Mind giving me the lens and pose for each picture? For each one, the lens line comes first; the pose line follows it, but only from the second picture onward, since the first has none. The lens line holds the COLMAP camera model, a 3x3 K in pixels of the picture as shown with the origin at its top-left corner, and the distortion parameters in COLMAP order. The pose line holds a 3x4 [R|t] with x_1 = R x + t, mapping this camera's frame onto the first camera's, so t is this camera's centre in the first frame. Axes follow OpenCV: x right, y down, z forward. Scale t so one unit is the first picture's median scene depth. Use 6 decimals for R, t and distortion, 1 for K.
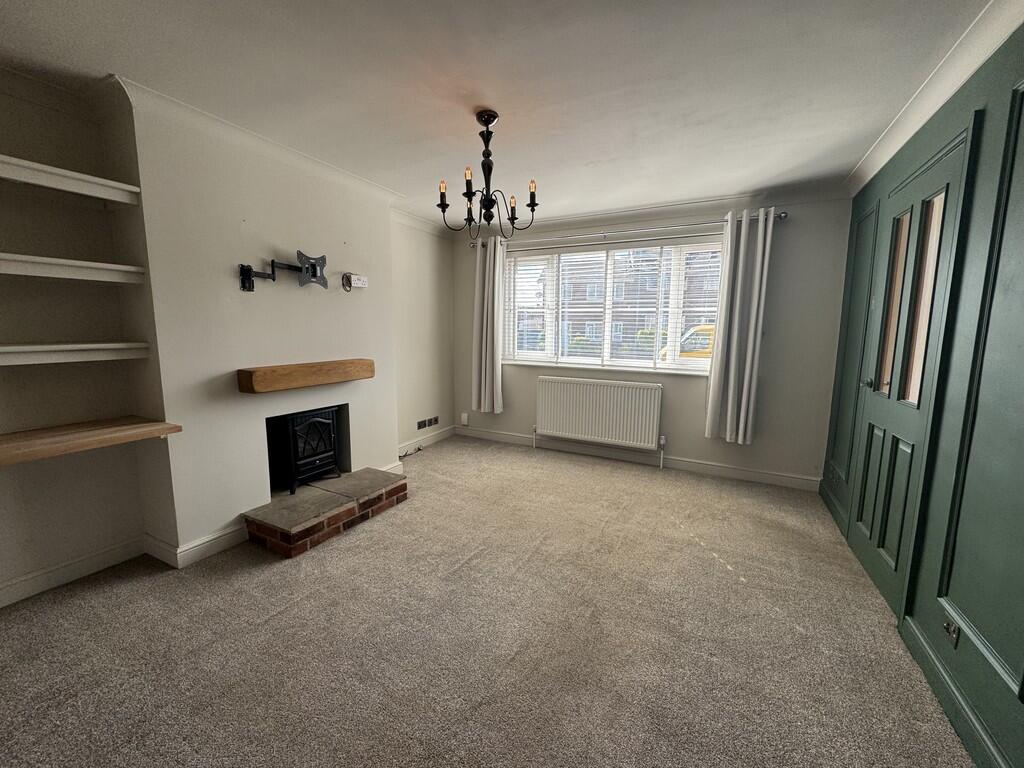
lens RADIAL K [[407.4, 0, 510.8], [0, 407.4, 381.7], [0, 0, 1]] dist [-0.002901, 0.000521]
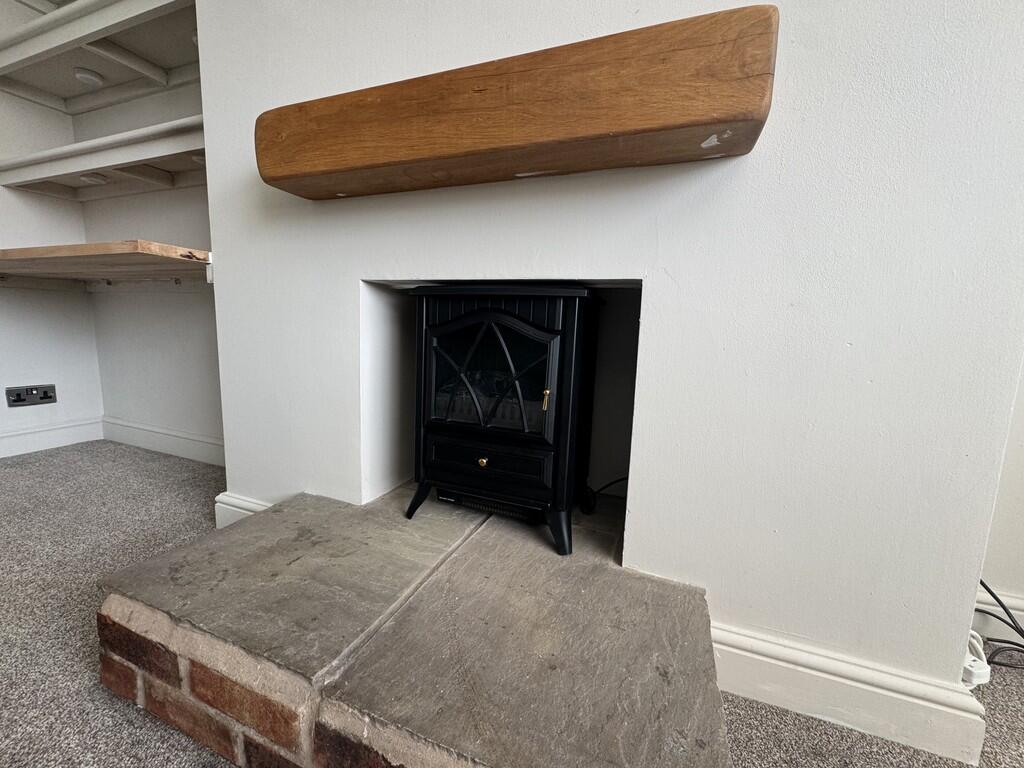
lens RADIAL K [[407.4, 0, 513.3], [0, 407.4, 380.8], [0, 0, 1]] dist [-0.002901, 0.000521]
pose [[0.126322, 0.127564, -0.983753, -0.216276], [-0.163332, 0.980837, 0.106213, 0.122122], [0.978451, 0.147262, 0.144736, 1.141113]]
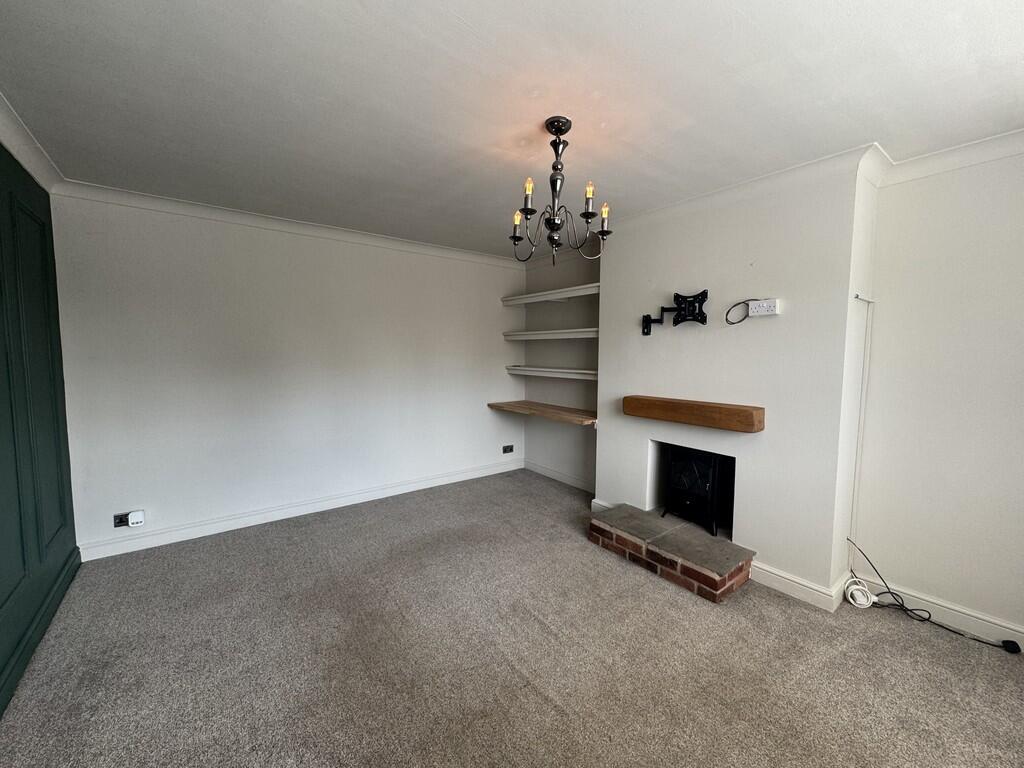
lens RADIAL K [[407.4, 0, 510.9], [0, 407.4, 377.2], [0, 0, 1]] dist [-0.002901, 0.000521]
pose [[-0.418665, 0.041825, -0.907177, 0.671421], [-0.131498, 0.985619, 0.106128, -0.170102], [0.898570, 0.163724, -0.407144, 1.138569]]
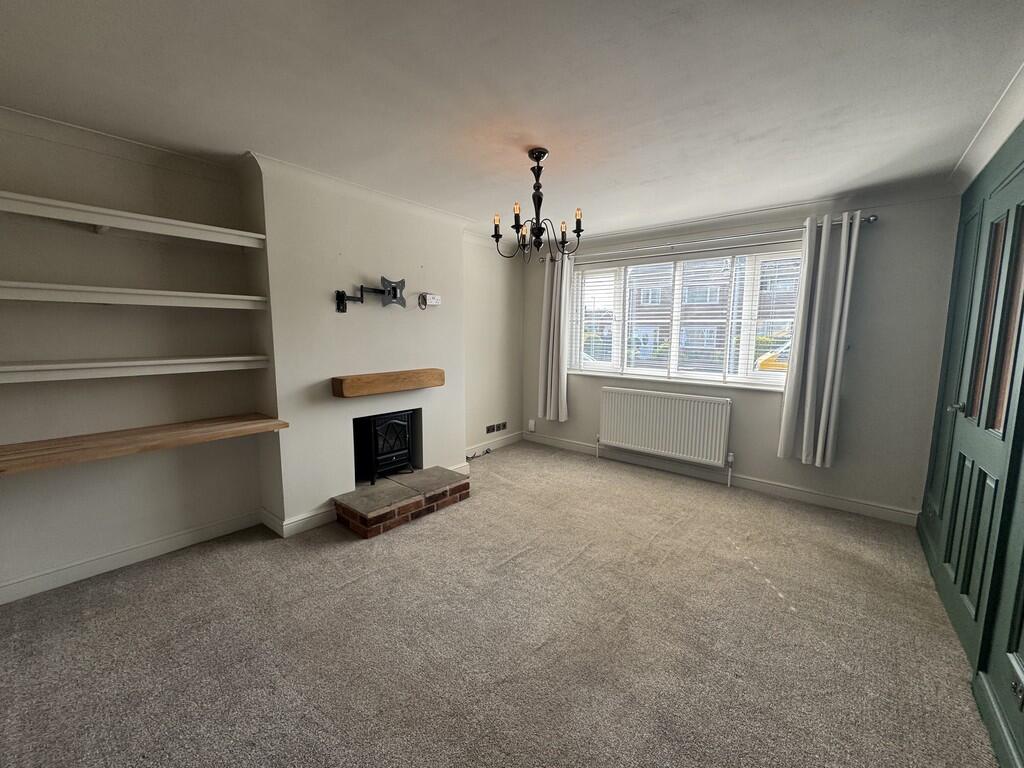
lens RADIAL K [[407.4, 0, 510.1], [0, 407.4, 381.3], [0, 0, 1]] dist [-0.002901, 0.000521]
pose [[0.978074, 0.022134, -0.207077, 0.092039], [-0.024788, 0.999640, -0.010233, -0.018916], [0.206776, 0.015141, 0.978271, -0.068627]]
